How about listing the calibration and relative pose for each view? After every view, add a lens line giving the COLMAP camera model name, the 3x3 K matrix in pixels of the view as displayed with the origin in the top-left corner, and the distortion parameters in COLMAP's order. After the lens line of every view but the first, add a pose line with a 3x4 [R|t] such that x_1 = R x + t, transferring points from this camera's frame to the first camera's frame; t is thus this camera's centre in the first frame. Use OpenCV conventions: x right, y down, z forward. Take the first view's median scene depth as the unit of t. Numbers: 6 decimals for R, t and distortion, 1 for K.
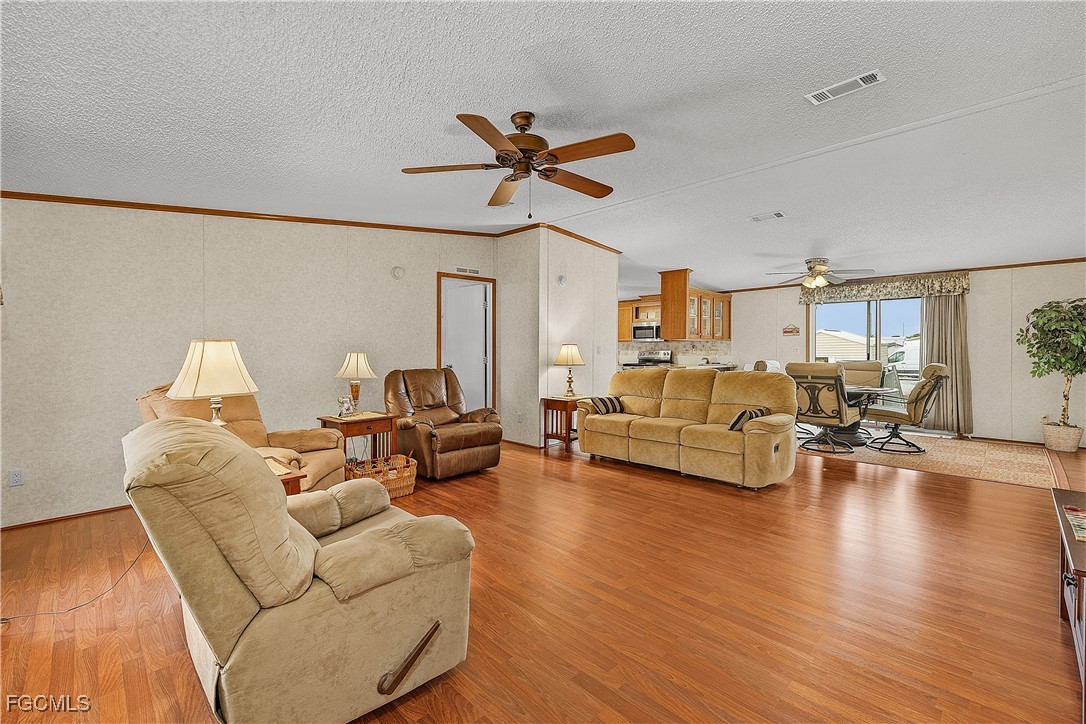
lens RADIAL K [[459.5, 0, 546.6], [0, 459.5, 357.1], [0, 0, 1]] dist [-0.000923, -0.000546]
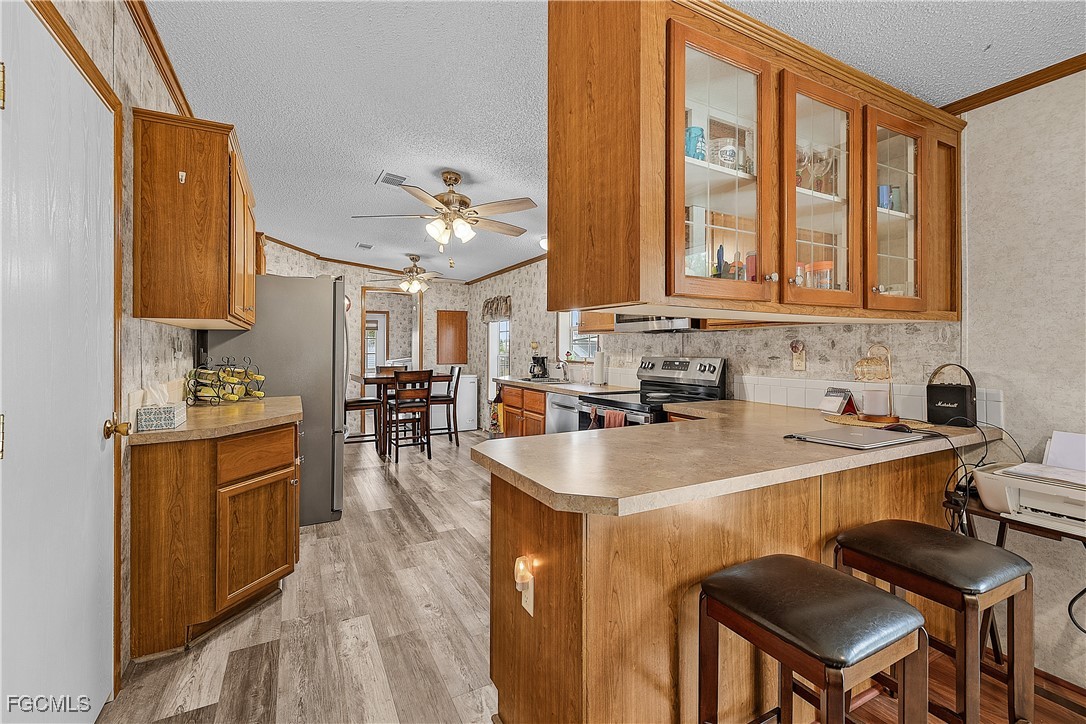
lens RADIAL K [[470.1, 0, 542.2], [0, 470.1, 338.1], [0, 0, 1]] dist [0.001166, 0.000155]
pose [[0.957879, -0.004015, -0.287145, 0.372960], [-0.005545, 0.999457, -0.032473, -0.025339], [0.287119, 0.032697, 0.957337, 0.994407]]
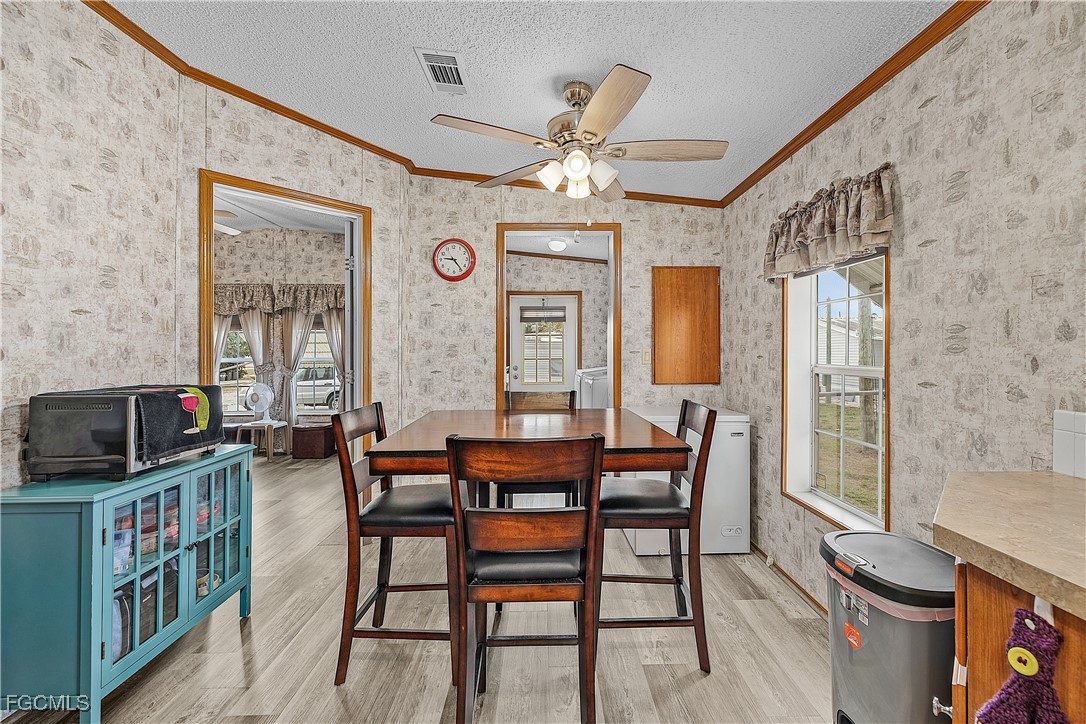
lens RADIAL K [[471.3, 0, 561.4], [0, 471.3, 333.9], [0, 0, 1]] dist [-0.000532, -0.000003]
pose [[0.738941, -0.021758, -0.673419, 0.064057], [-0.011334, 0.998936, -0.044713, -0.029594], [0.673675, 0.040673, 0.737907, 1.588605]]
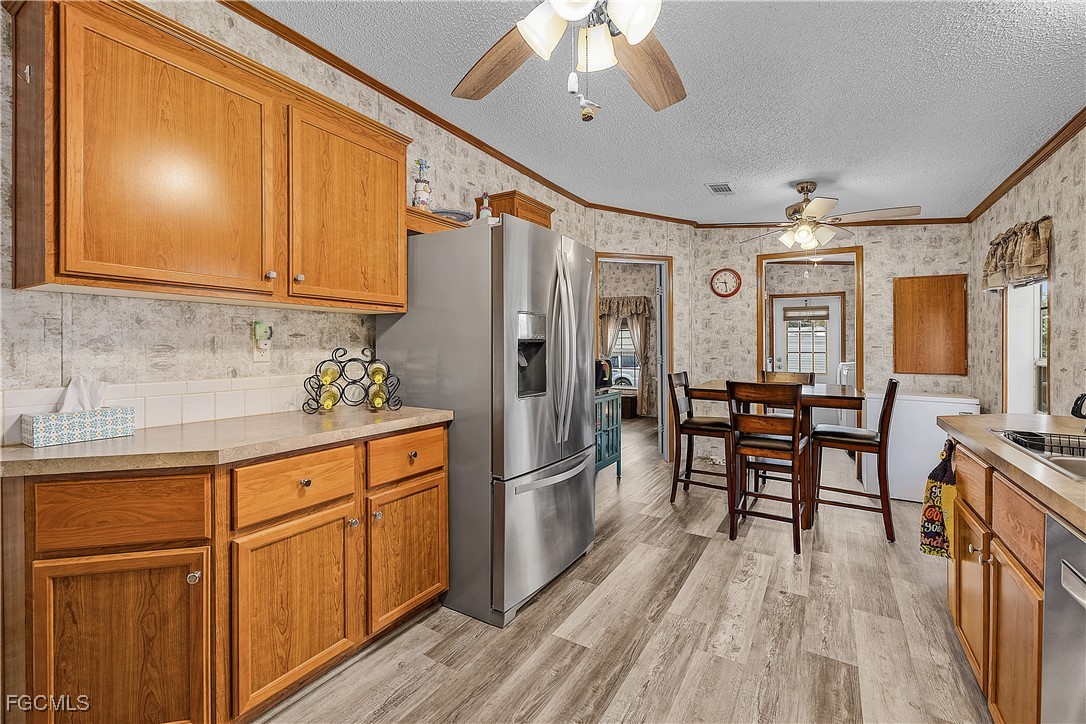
lens RADIAL K [[470.1, 0, 542.2], [0, 470.1, 338.1], [0, 0, 1]] dist [0.001166, 0.000155]
pose [[0.240910, -0.006188, -0.970528, 0.310554], [-0.023047, 0.999661, -0.012095, -0.027042], [0.970274, 0.025282, 0.240685, 1.408636]]
